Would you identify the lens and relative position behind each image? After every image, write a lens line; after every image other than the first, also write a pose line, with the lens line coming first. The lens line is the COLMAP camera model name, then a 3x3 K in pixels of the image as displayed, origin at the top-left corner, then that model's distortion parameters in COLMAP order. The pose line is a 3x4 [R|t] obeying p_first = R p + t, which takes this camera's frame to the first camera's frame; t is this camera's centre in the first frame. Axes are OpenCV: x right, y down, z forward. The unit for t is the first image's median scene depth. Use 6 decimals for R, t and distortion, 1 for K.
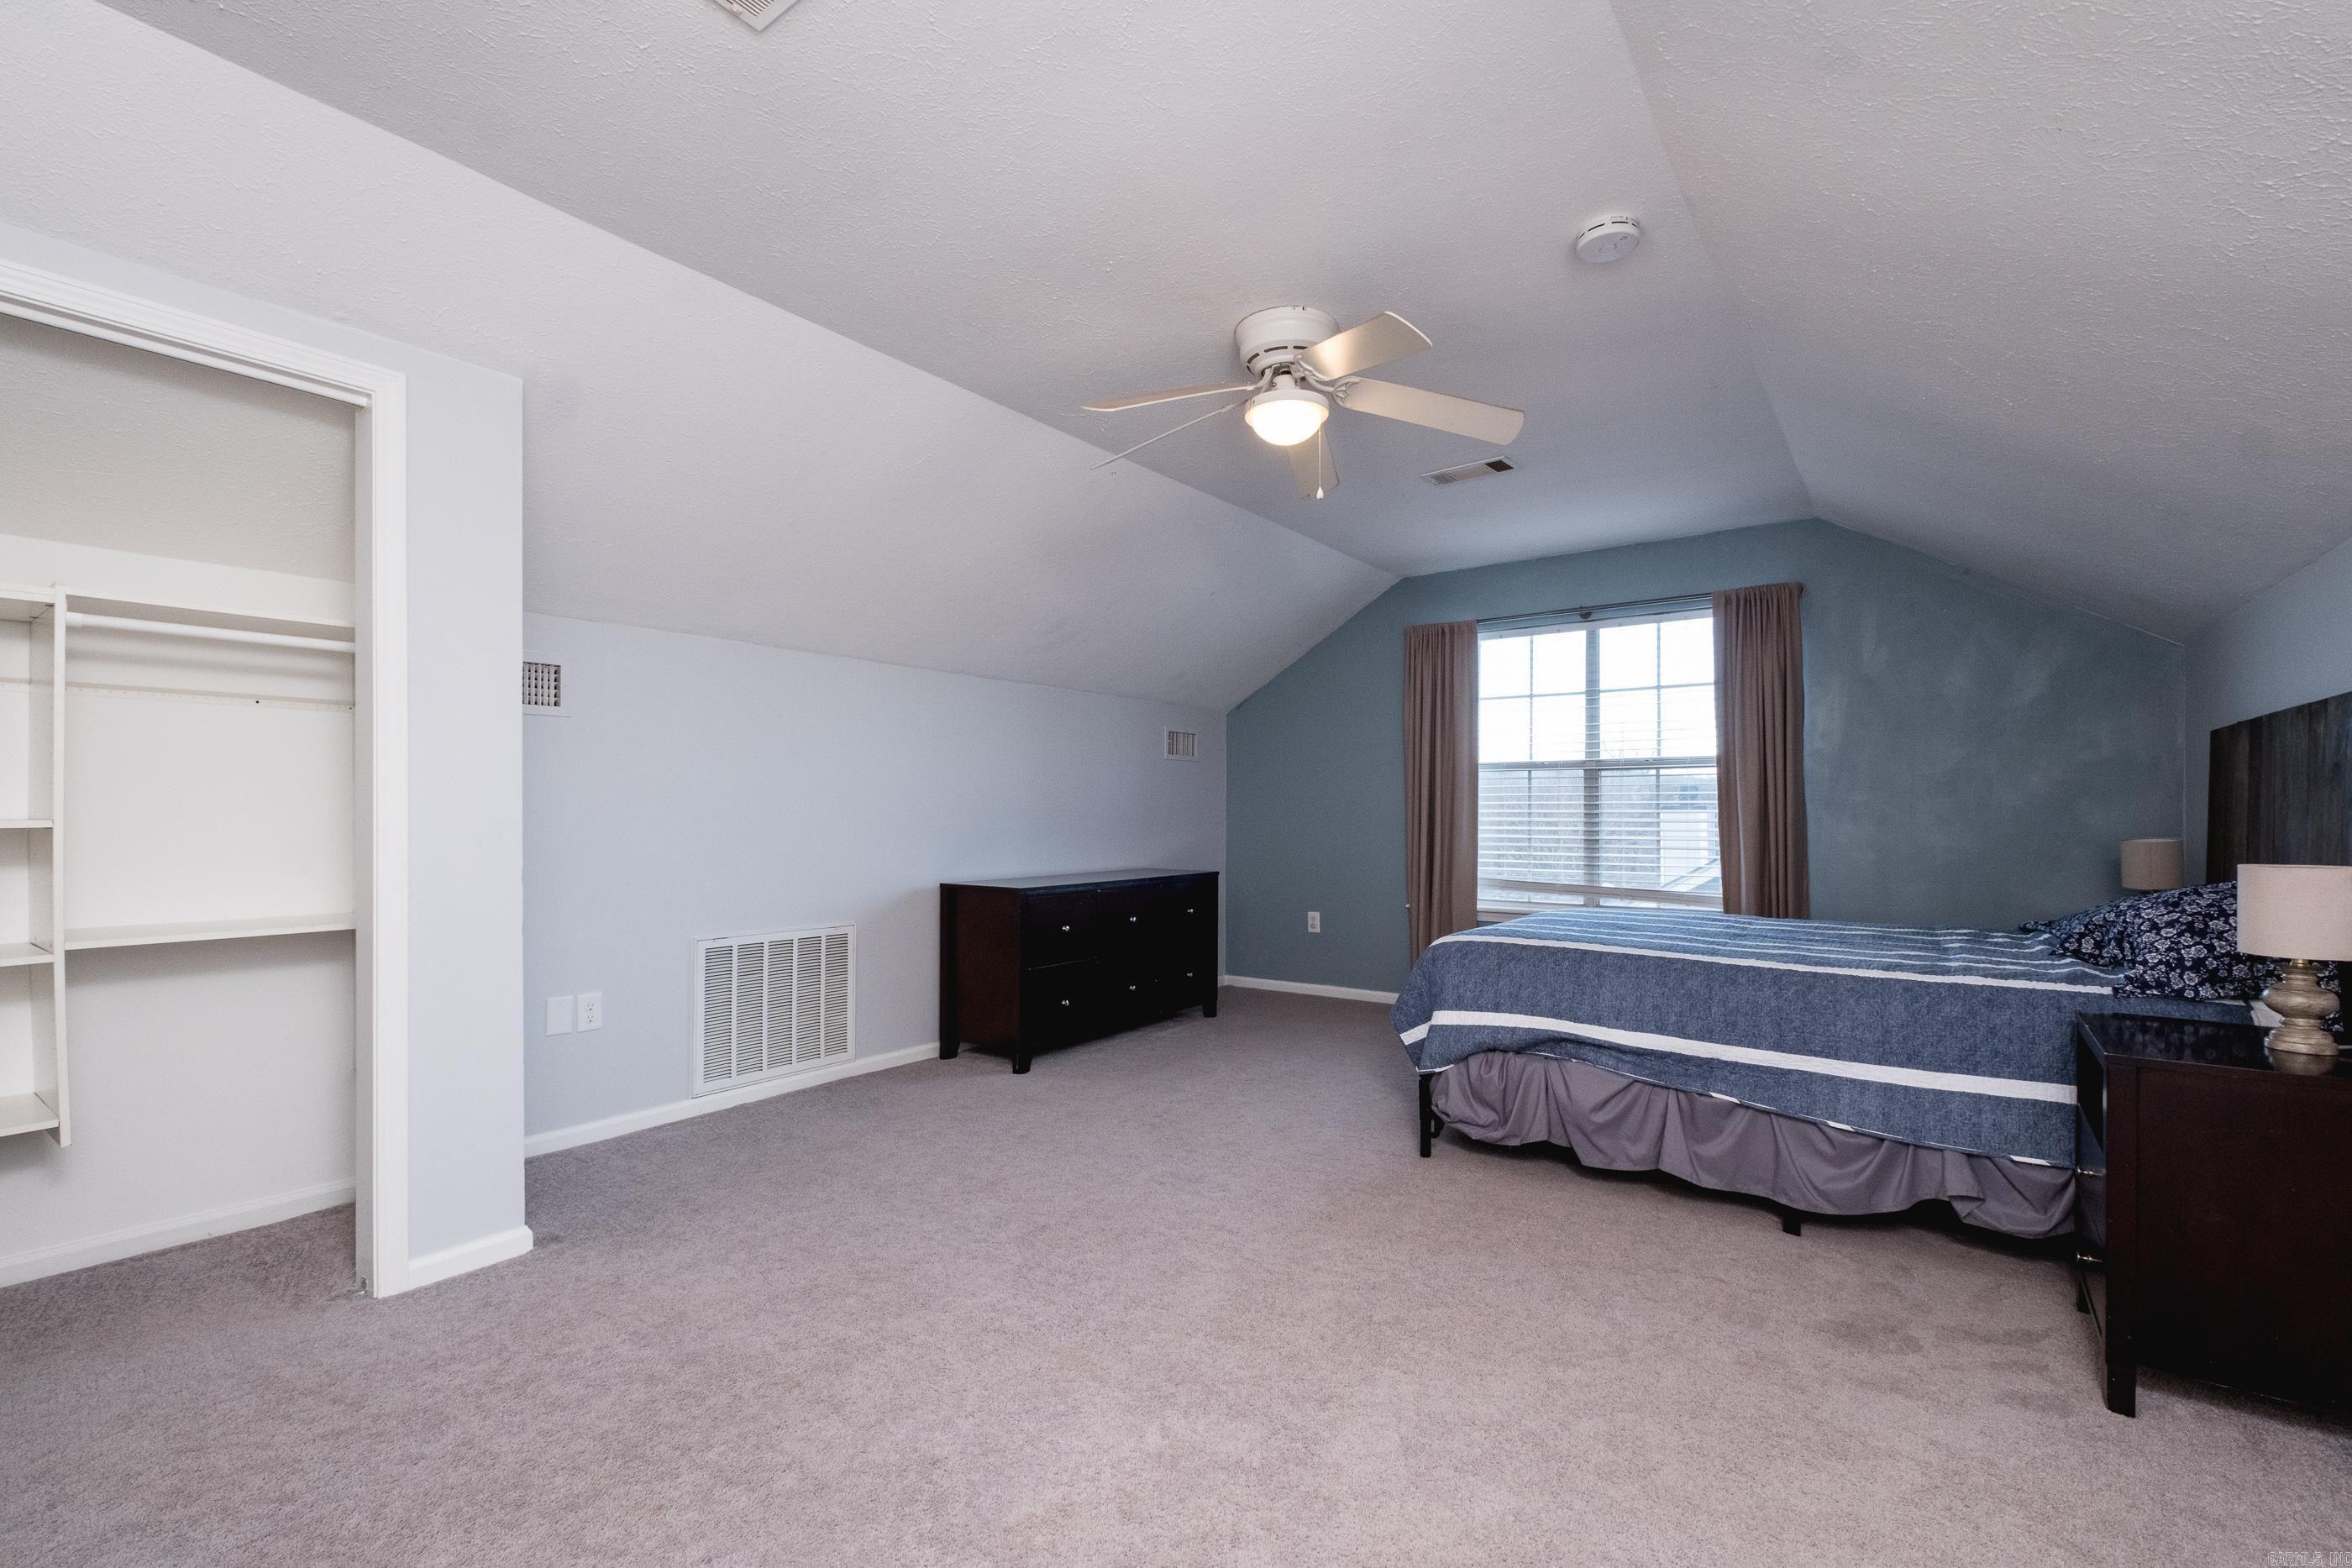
lens RADIAL K [[1072.7, 0, 1180.6], [0, 1072.7, 817.5], [0, 0, 1]] dist [-0.013100, -0.000842]
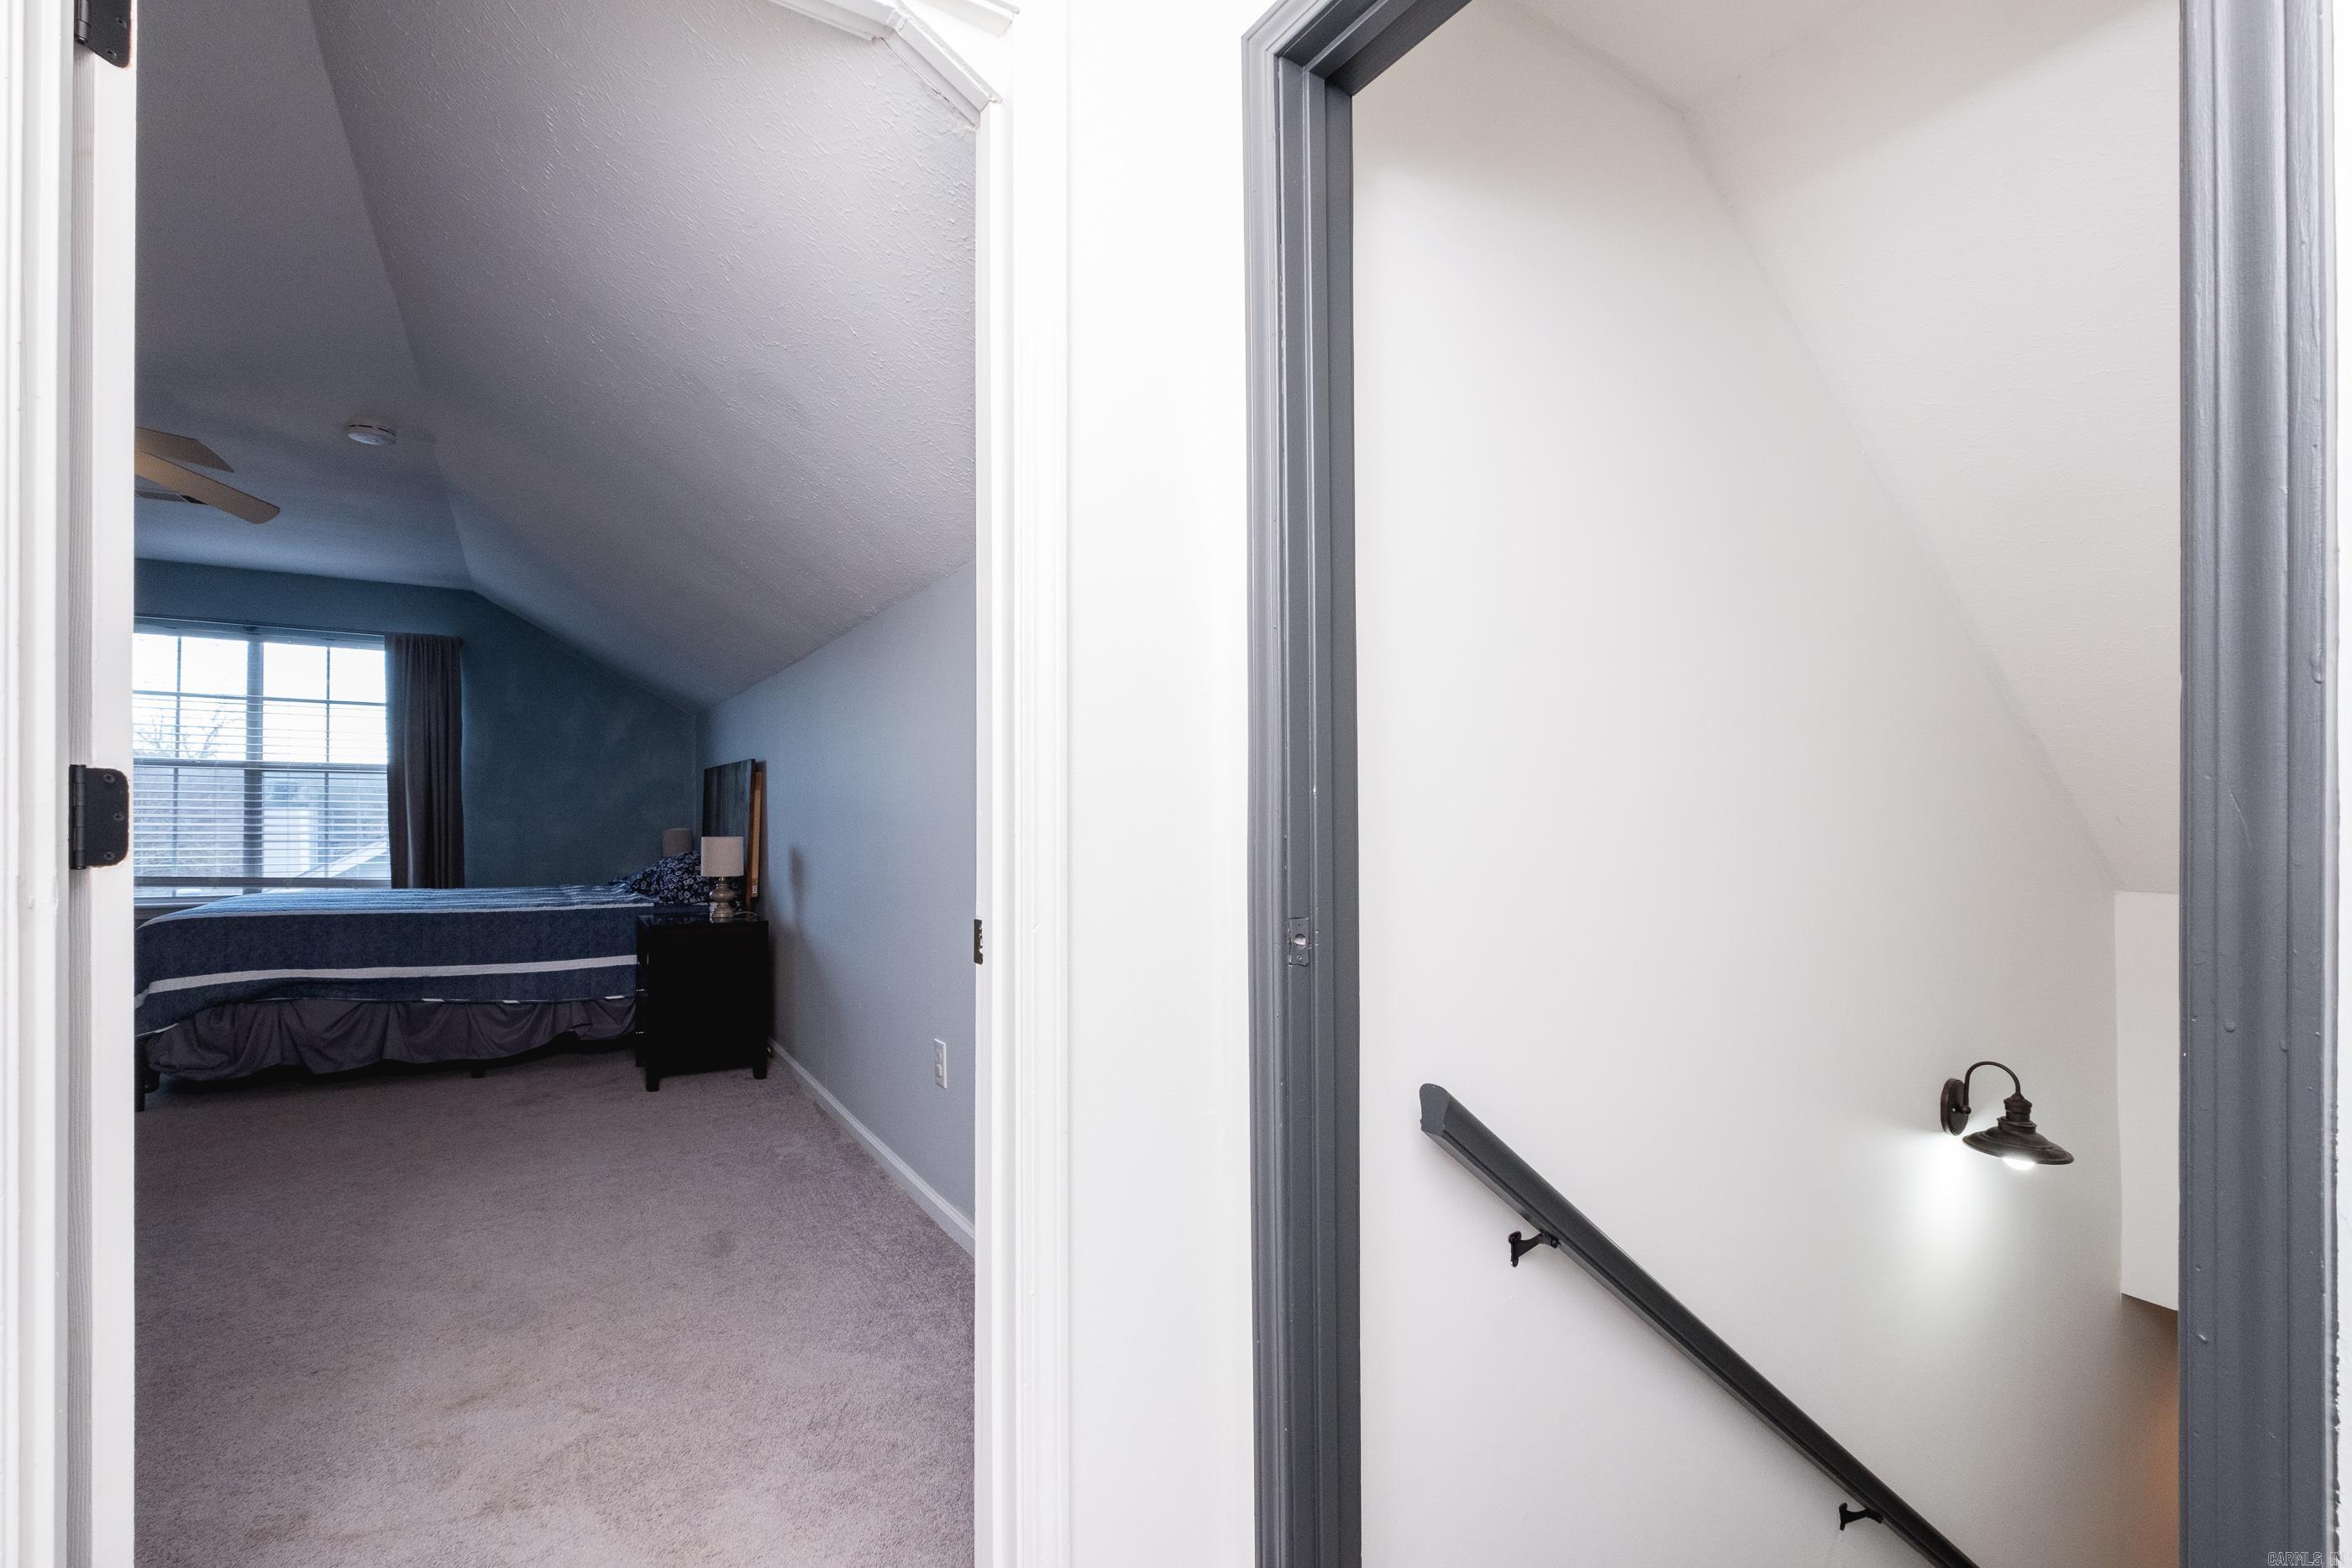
lens RADIAL K [[1046.4, 0, 1180.6], [0, 1046.4, 795.8], [0, 0, 1]] dist [0.000533, -0.000664]
pose [[0.388182, 0.017486, 0.921417, -0.441196], [-0.002199, 0.999835, -0.018048, -0.003222], [-0.921580, 0.004980, 0.388156, -0.541608]]
